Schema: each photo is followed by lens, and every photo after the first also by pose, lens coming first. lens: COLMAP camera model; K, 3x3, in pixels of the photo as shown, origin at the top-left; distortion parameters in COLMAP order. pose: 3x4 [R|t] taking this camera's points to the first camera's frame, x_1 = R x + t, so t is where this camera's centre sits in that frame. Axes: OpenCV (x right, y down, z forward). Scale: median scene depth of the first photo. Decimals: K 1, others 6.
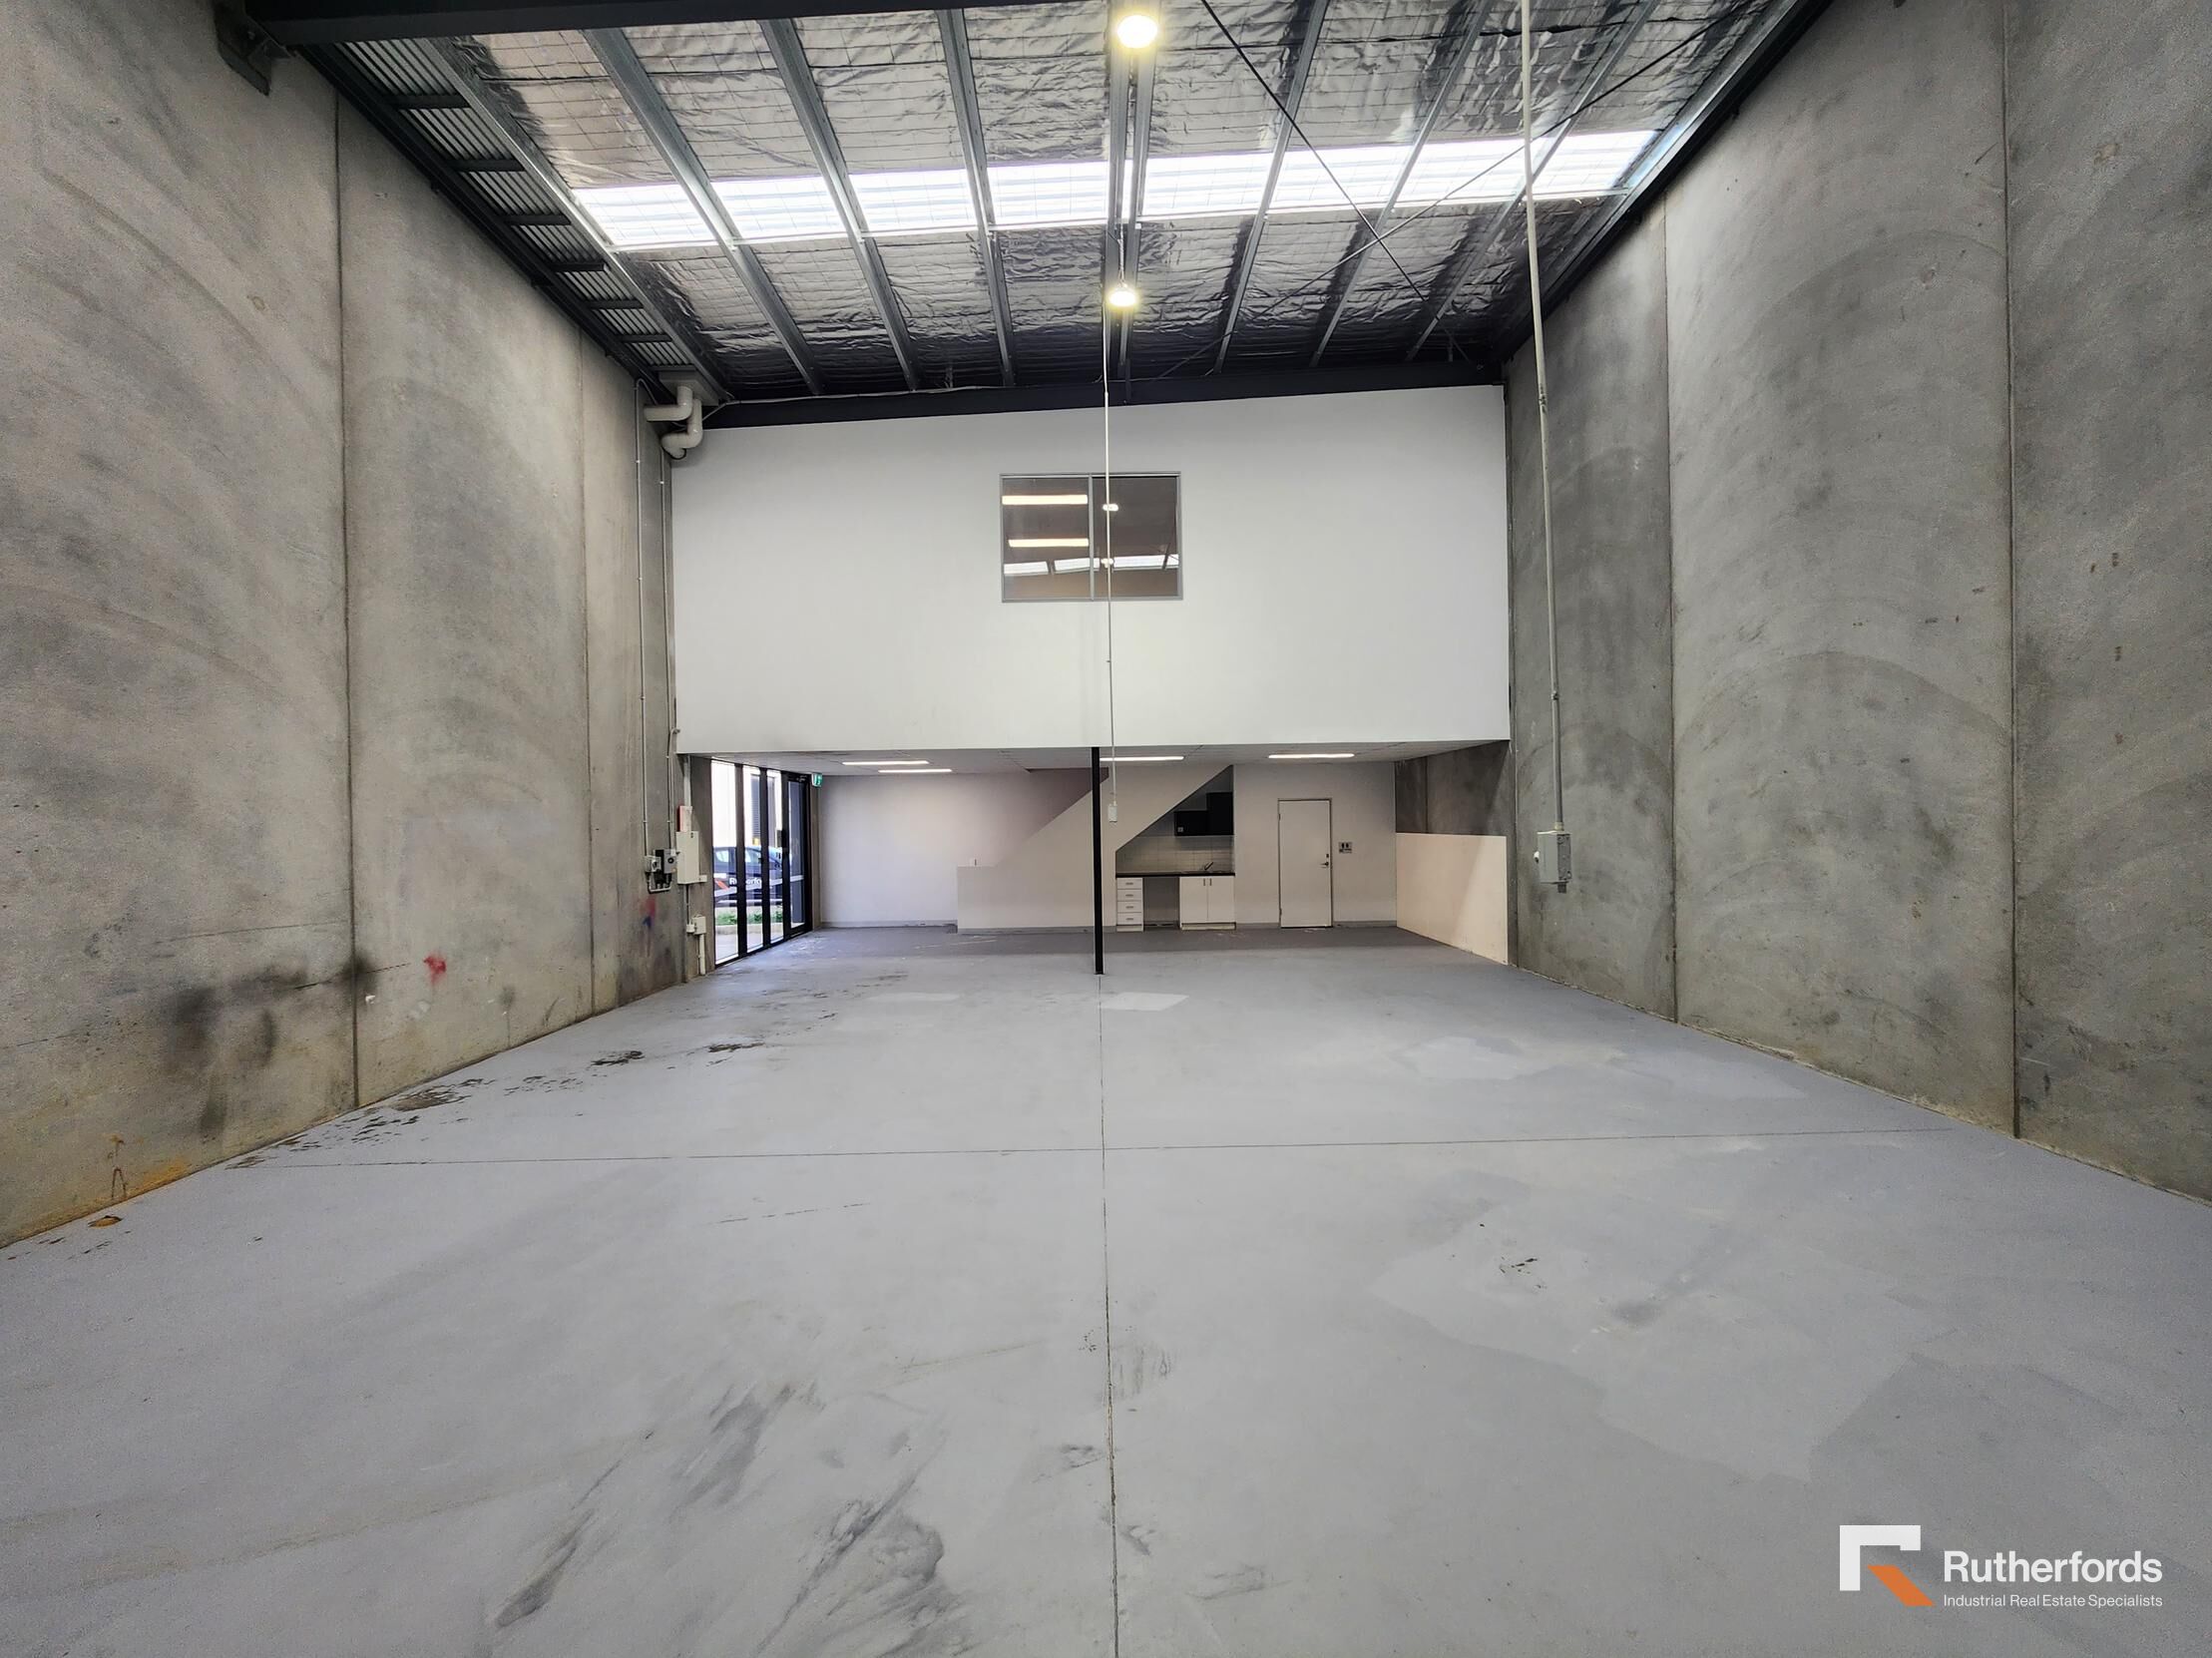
lens RADIAL K [[906.1, 0, 1103.7], [0, 906.1, 829.6], [0, 0, 1]] dist [-0.009240, 0.002037]
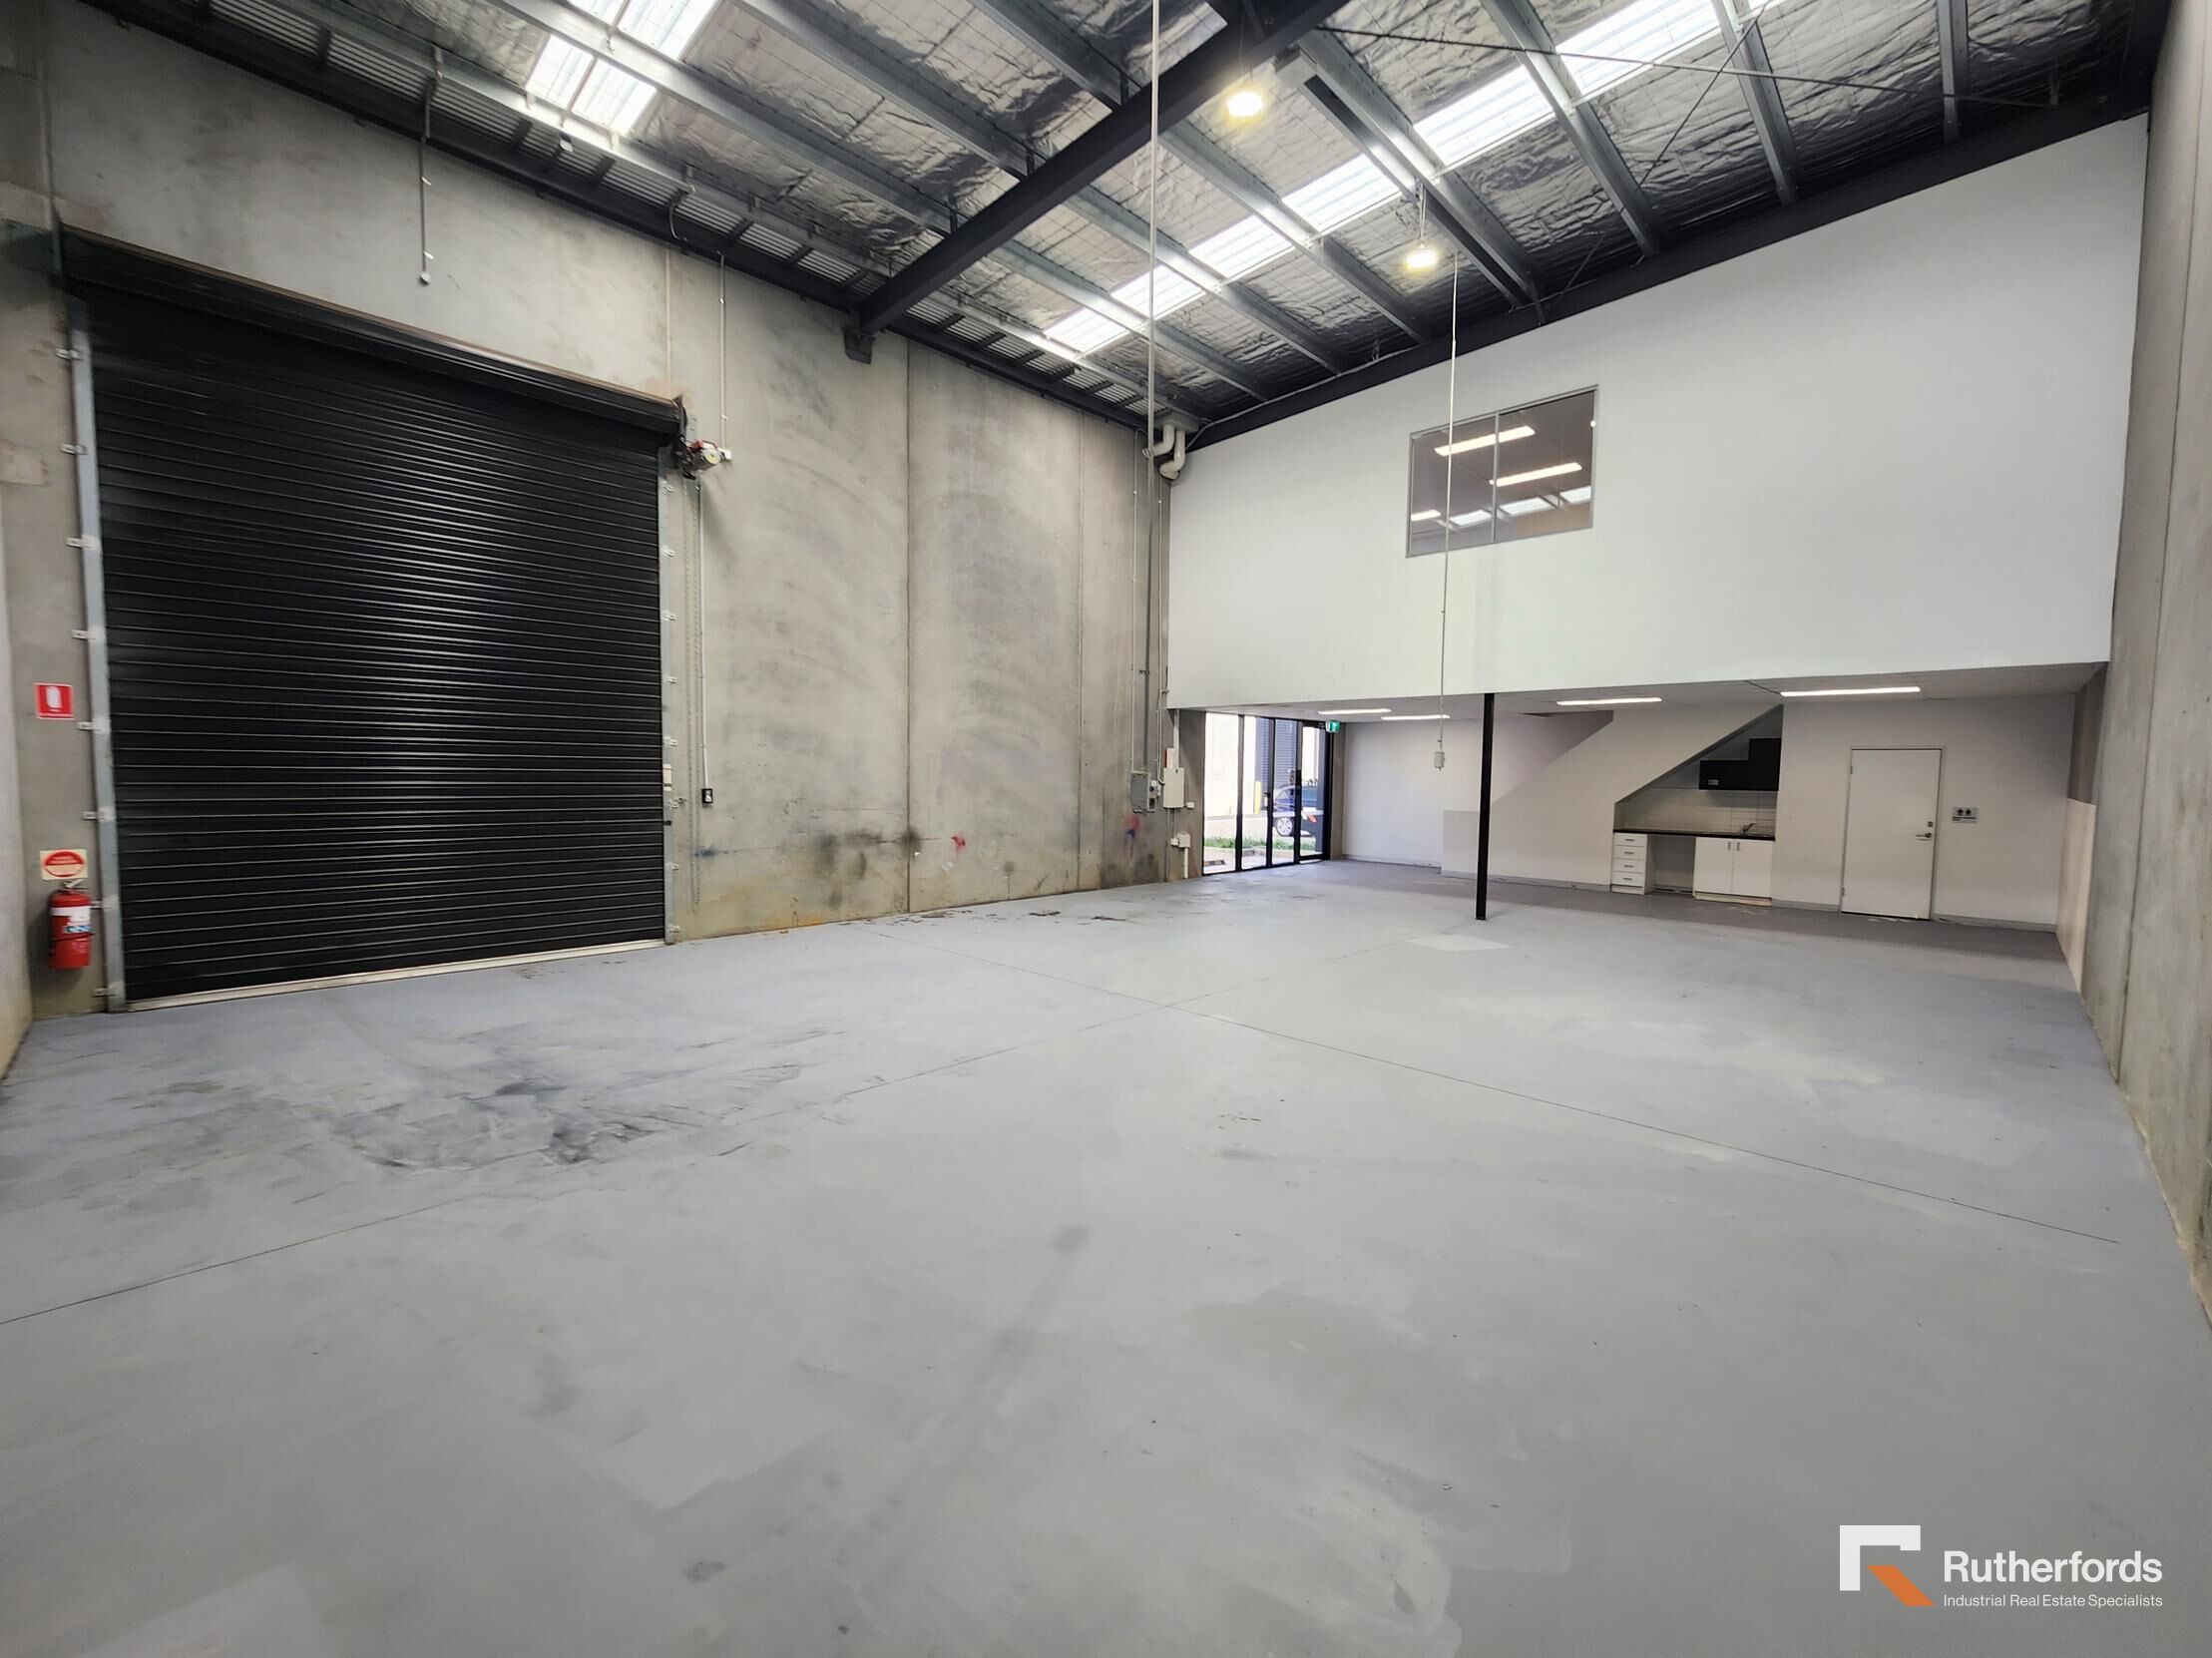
lens RADIAL K [[906.1, 0, 1097.7], [0, 906.1, 829.8], [0, 0, 1]] dist [-0.009240, 0.002037]
pose [[0.702864, 0.072887, -0.707580, 0.546627], [-0.028835, 0.996838, 0.074040, -0.003618], [0.710740, -0.031636, 0.702743, -0.009200]]
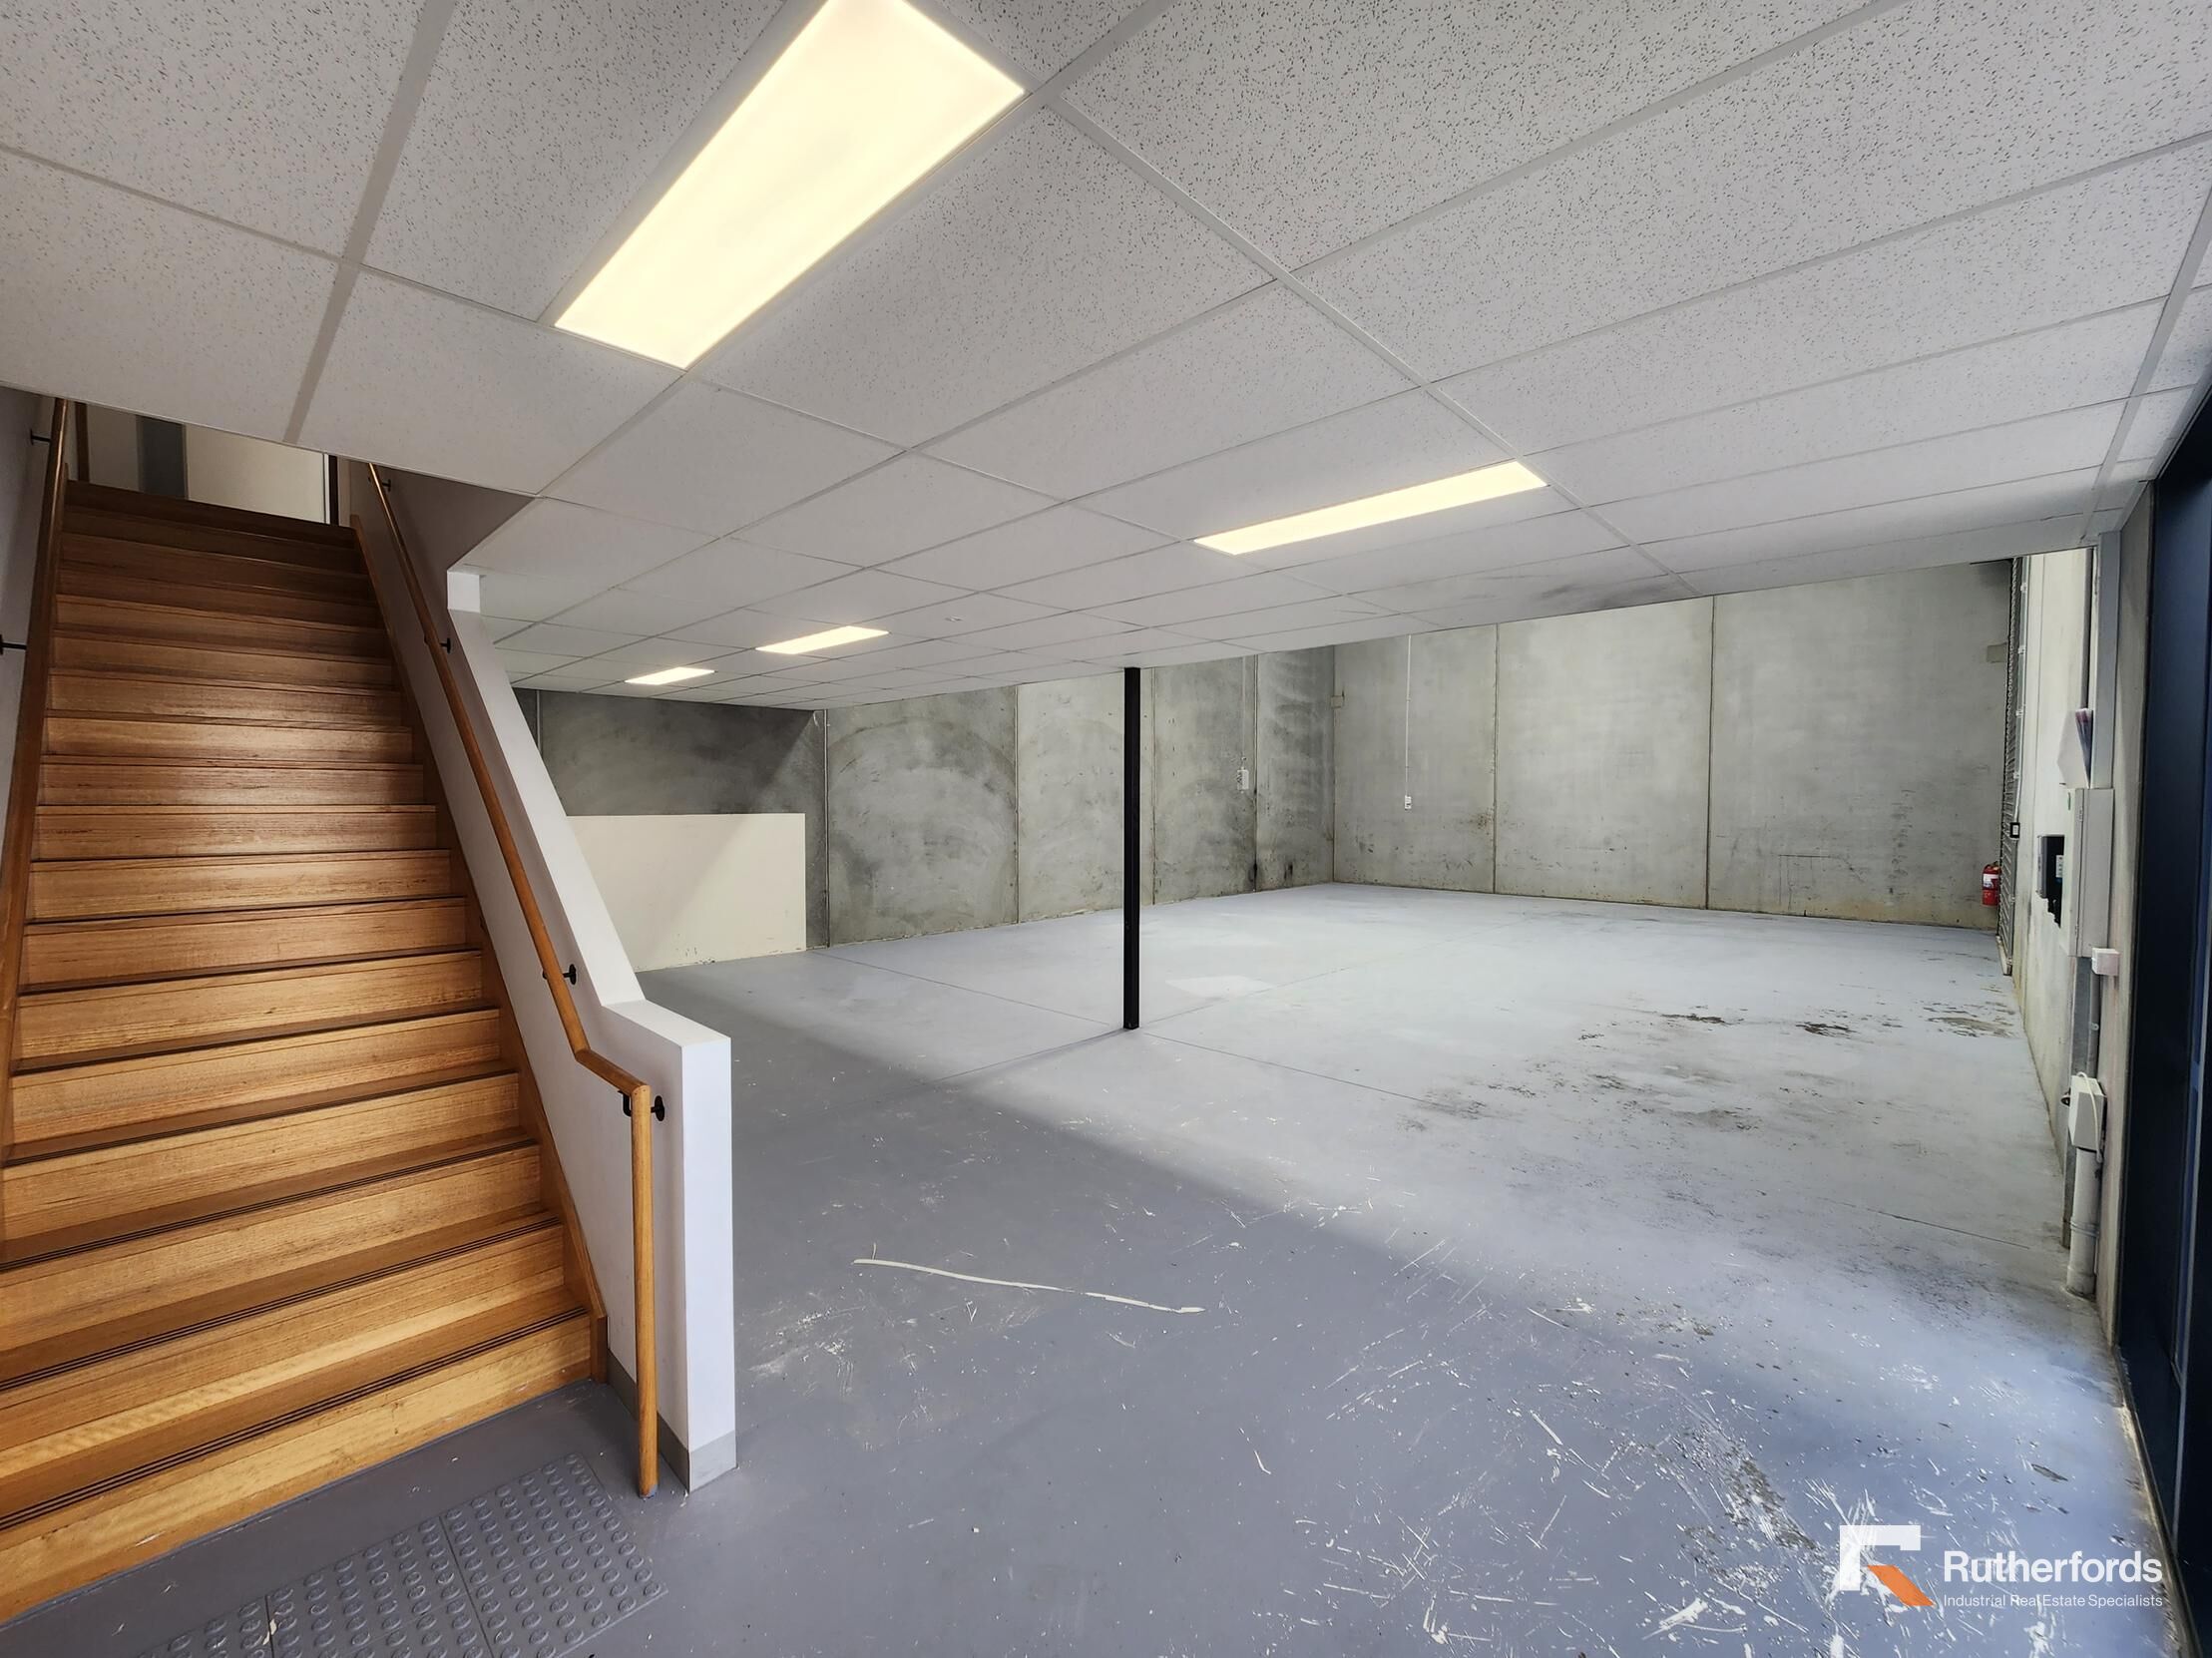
lens RADIAL K [[906.1, 0, 1109.5], [0, 906.1, 828.7], [0, 0, 1]] dist [-0.009240, 0.002037]
pose [[-0.716521, -0.003004, 0.697559, -0.597782], [0.018853, 0.999542, 0.023670, 0.010478], [-0.697311, 0.030111, -0.716136, 1.998314]]
